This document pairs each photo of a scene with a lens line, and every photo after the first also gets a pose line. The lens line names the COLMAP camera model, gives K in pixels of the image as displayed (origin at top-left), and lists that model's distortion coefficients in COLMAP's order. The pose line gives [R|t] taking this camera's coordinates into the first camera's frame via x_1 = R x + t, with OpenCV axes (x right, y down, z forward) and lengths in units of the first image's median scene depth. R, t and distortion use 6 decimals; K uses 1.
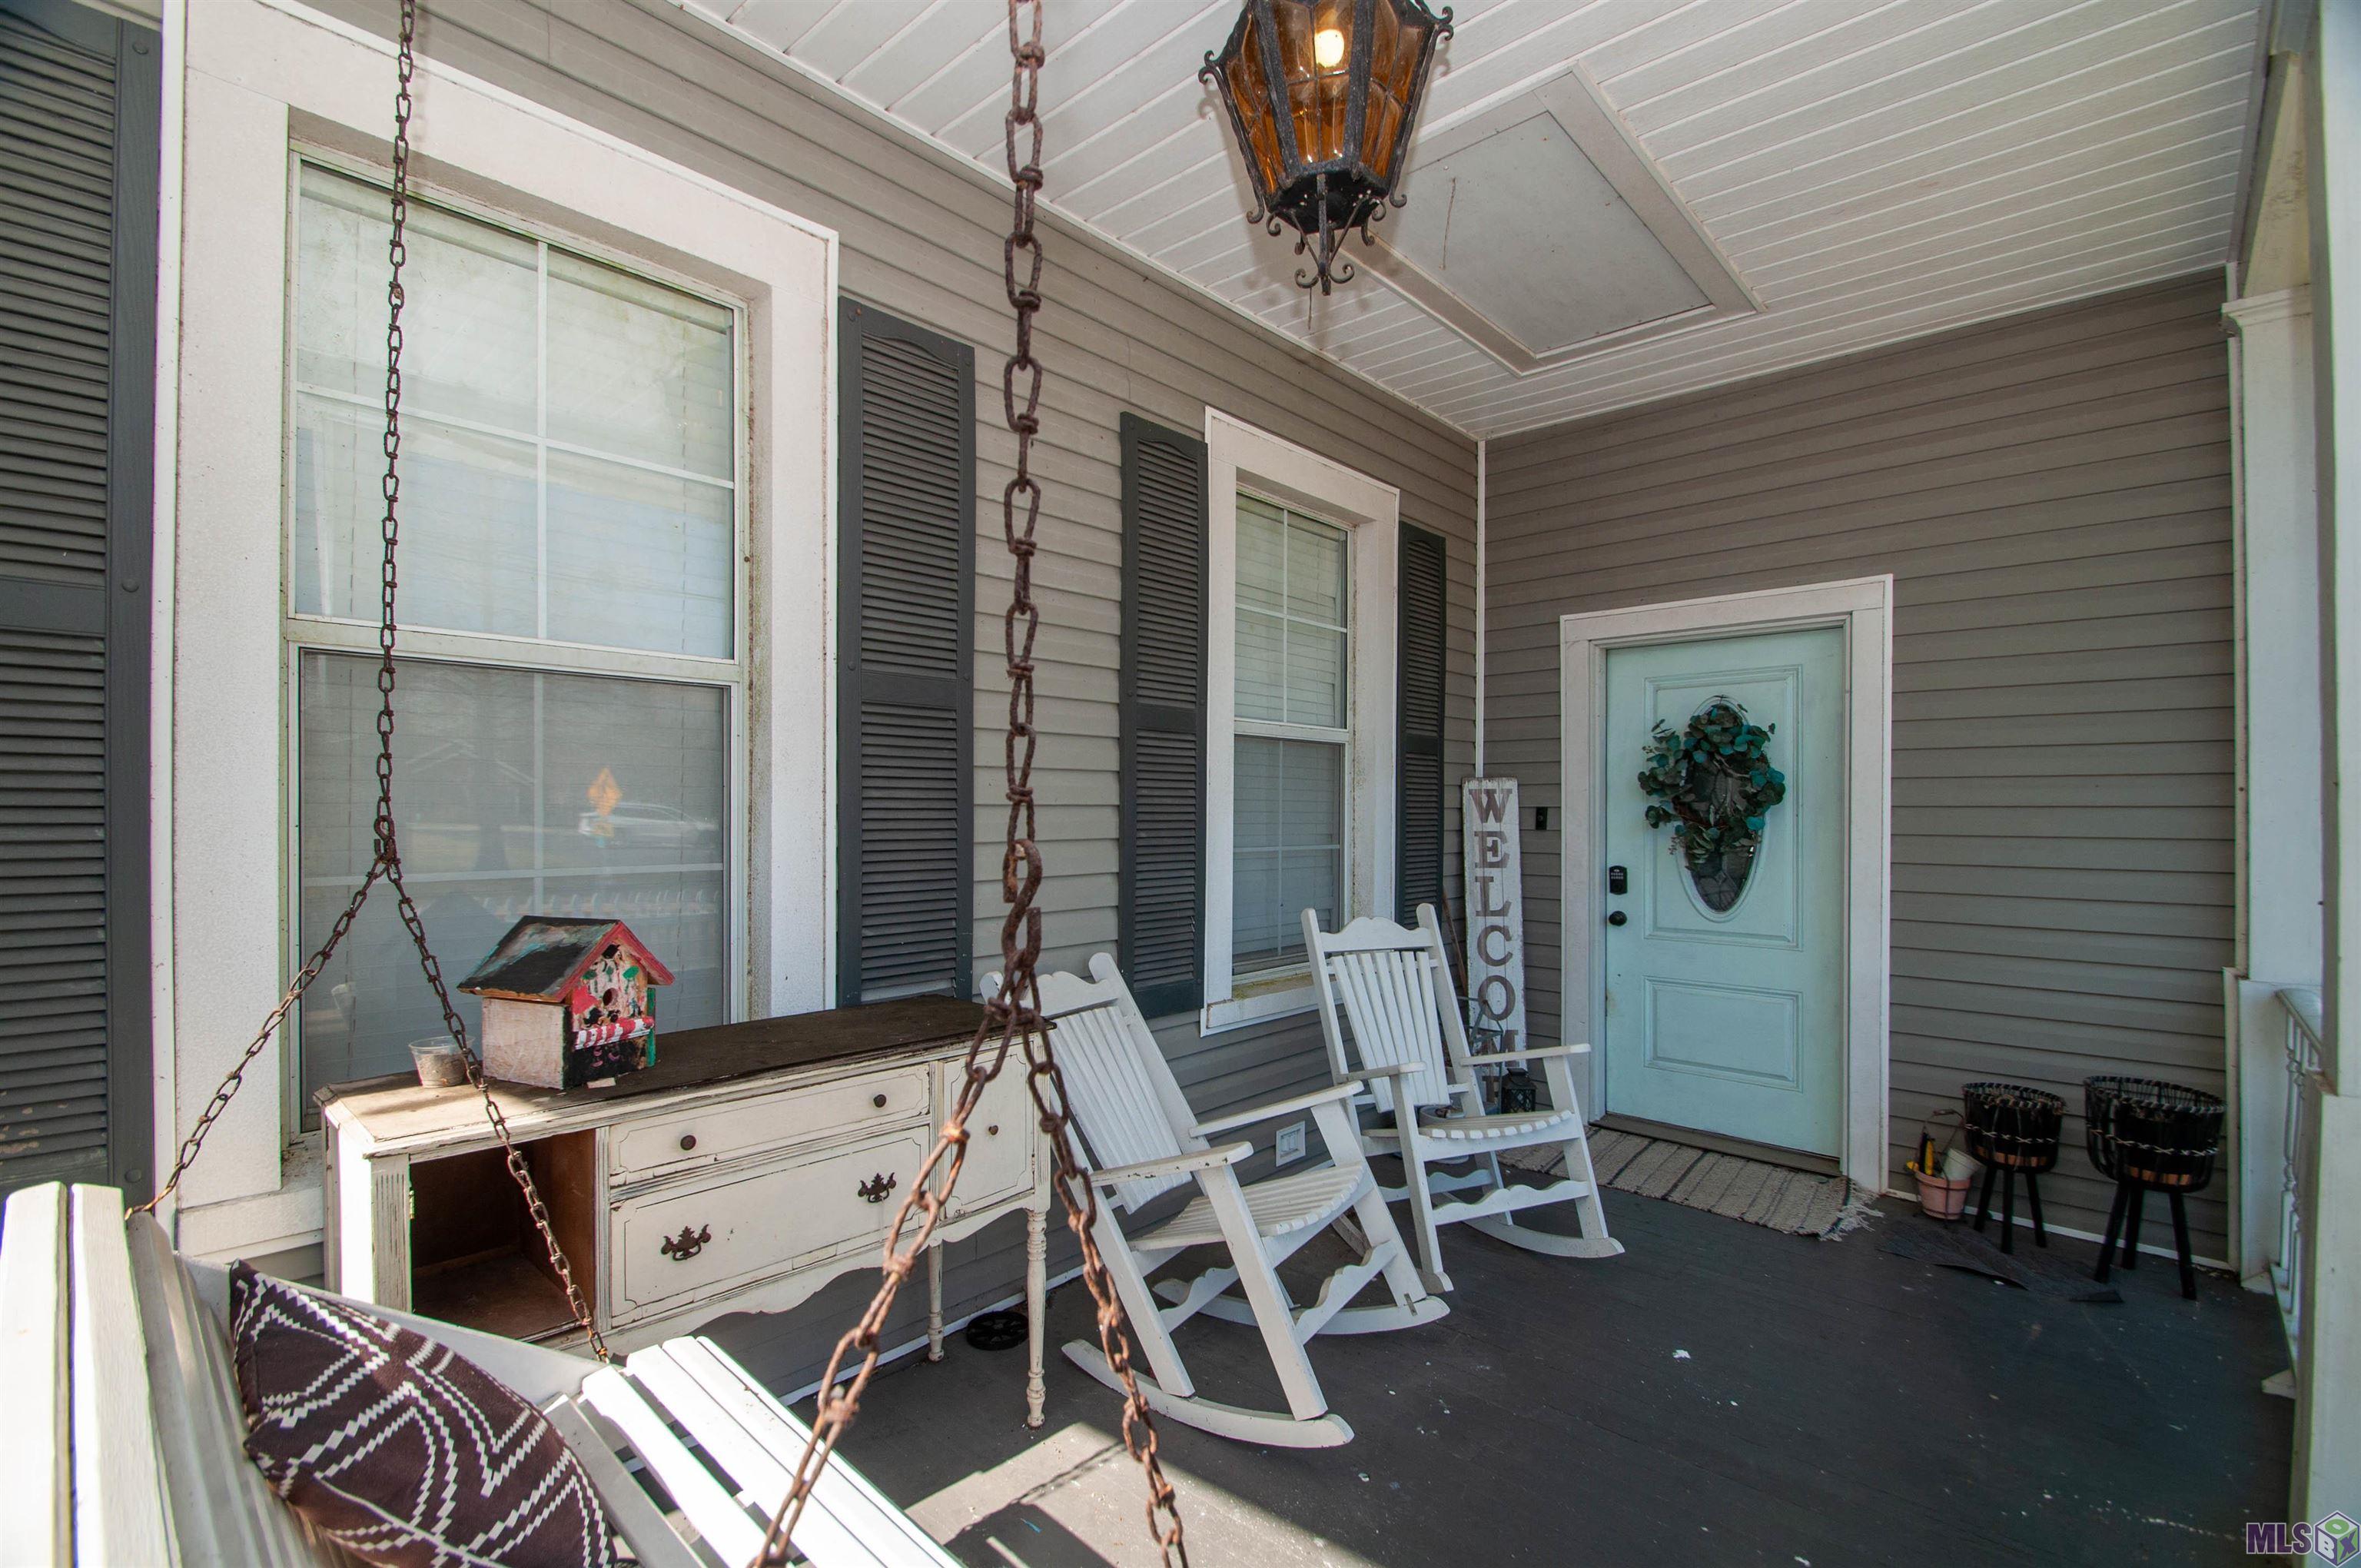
lens RADIAL K [[1056.4, 0, 1180.5], [0, 1056.4, 784.0], [0, 0, 1]] dist [0.000116, -0.000053]
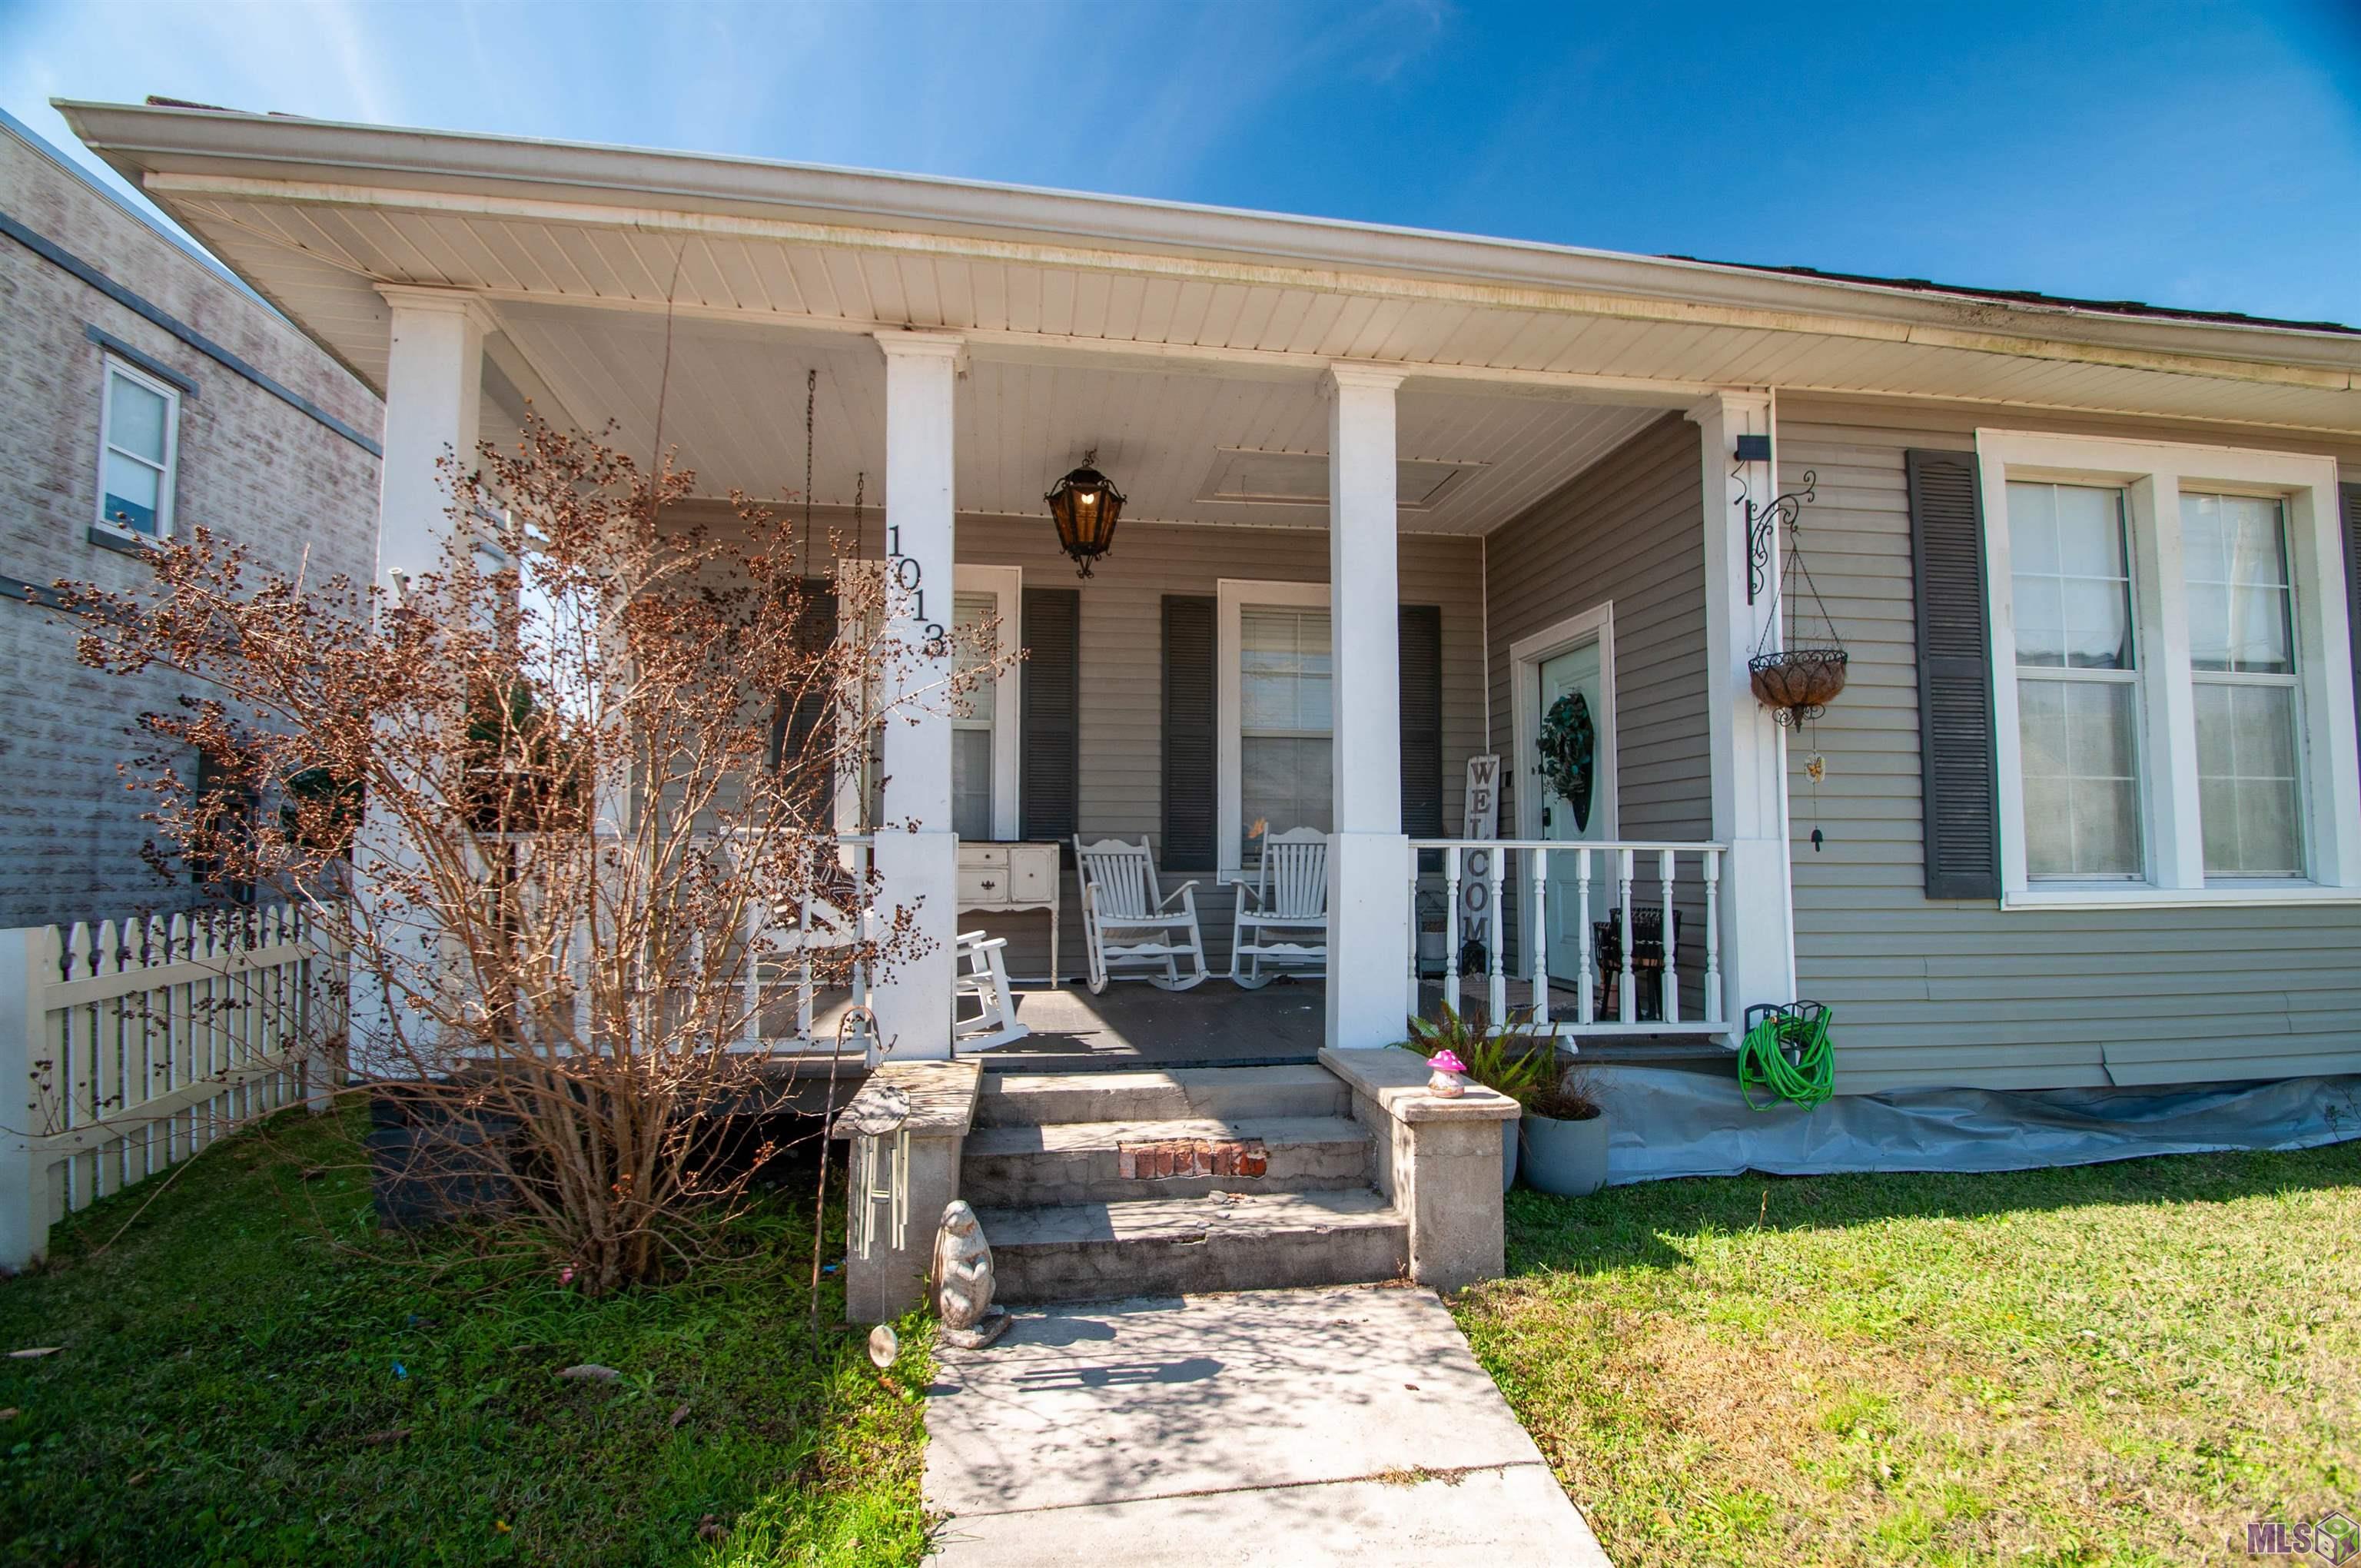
lens RADIAL K [[1056.4, 0, 1180.5], [0, 1056.4, 784.0], [0, 0, 1]] dist [0.000116, -0.000053]
pose [[0.757683, -0.045337, -0.651046, 1.087536], [0.014157, 0.998491, -0.053056, 0.126512], [0.652470, 0.030983, 0.757181, -0.501388]]
